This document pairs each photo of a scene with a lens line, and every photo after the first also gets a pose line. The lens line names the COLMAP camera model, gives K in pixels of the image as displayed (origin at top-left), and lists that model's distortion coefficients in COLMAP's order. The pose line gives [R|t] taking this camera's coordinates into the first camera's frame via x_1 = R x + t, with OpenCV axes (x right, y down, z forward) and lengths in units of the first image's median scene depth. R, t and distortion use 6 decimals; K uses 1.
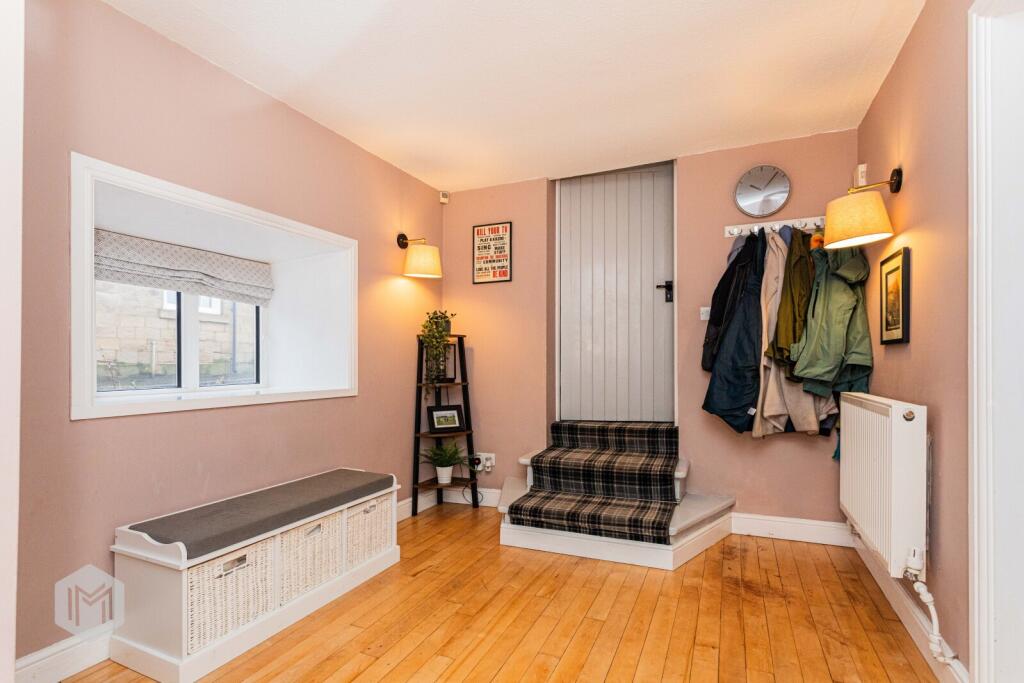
lens RADIAL K [[499.4, 0, 517.9], [0, 499.4, 355.7], [0, 0, 1]] dist [0.000120, 0.000100]
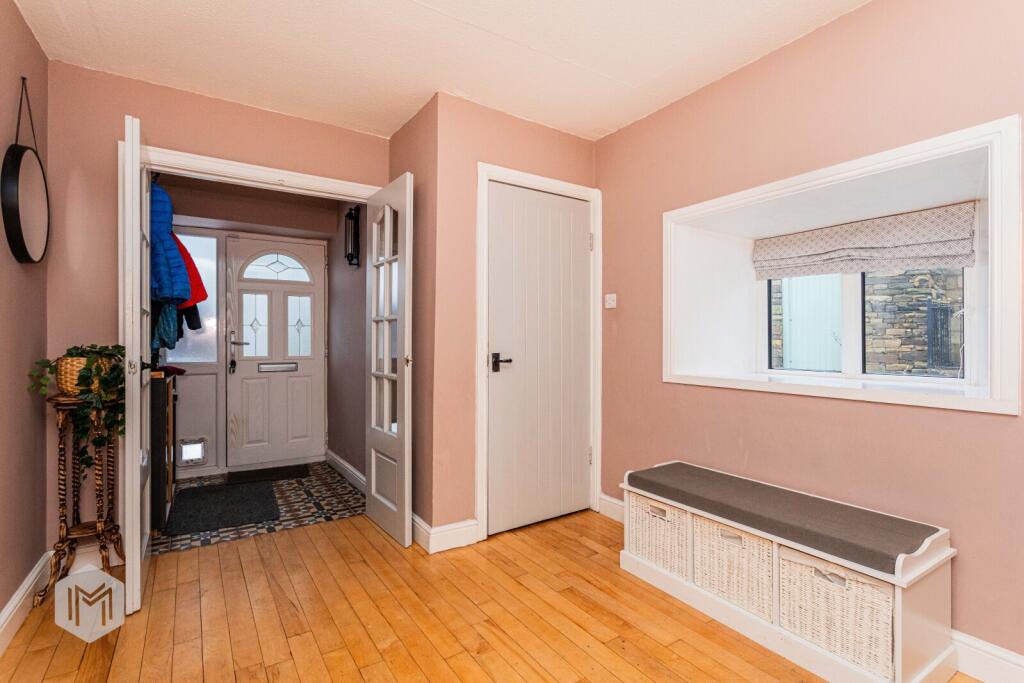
lens RADIAL K [[499.4, 0, 517.9], [0, 499.4, 355.7], [0, 0, 1]] dist [0.000120, 0.000100]
pose [[-0.552608, 0.024265, -0.833088, 0.494524], [0.003221, 0.999631, 0.026980, 0.002158], [0.833435, 0.012226, -0.552482, 1.090581]]
